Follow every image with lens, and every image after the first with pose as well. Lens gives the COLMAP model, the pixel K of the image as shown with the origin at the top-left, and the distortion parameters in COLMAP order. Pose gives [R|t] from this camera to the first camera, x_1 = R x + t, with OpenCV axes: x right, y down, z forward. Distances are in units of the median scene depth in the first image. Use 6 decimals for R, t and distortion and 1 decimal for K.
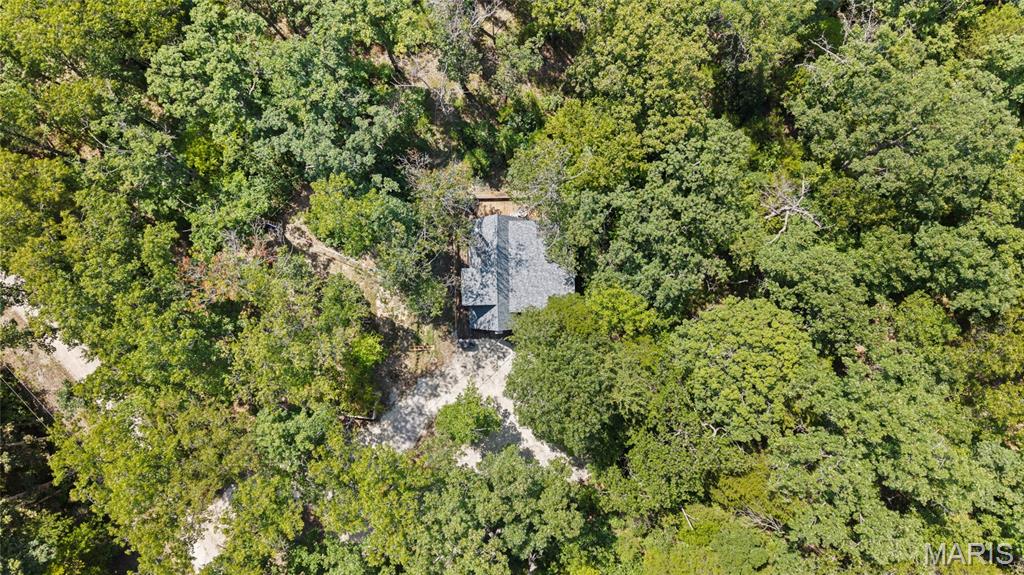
lens RADIAL K [[731.3, 0, 512.0], [0, 731.3, 287.5], [0, 0, 1]] dist [0.003869, 0.001108]
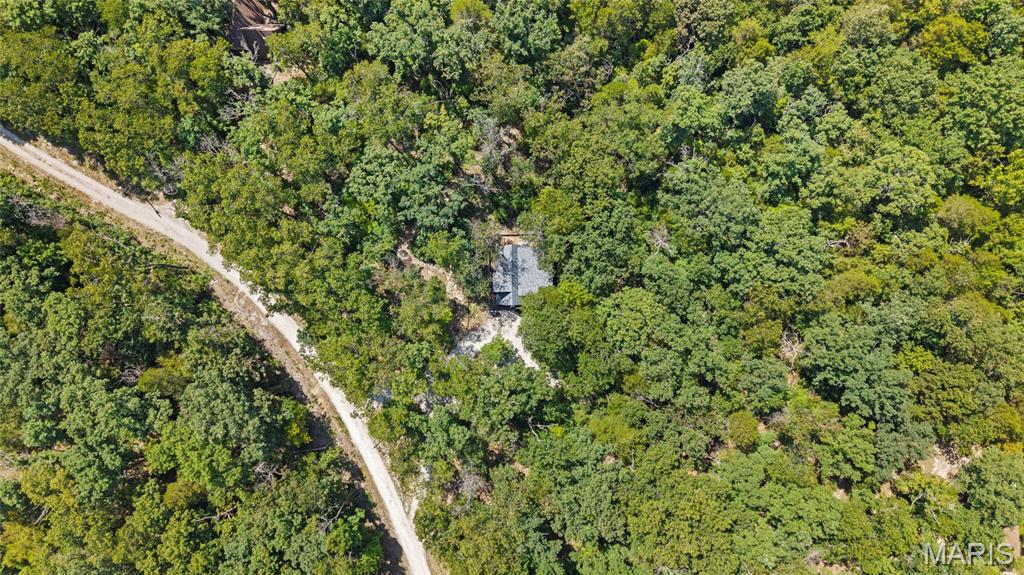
lens RADIAL K [[731.3, 0, 512.0], [0, 731.3, 287.5], [0, 0, 1]] dist [0.003869, 0.001108]
pose [[0.999998, -0.001856, 0.000437, -0.022258], [0.001856, 0.999998, 0.000186, 0.013128], [-0.000438, -0.000185, 1.000000, -0.974313]]
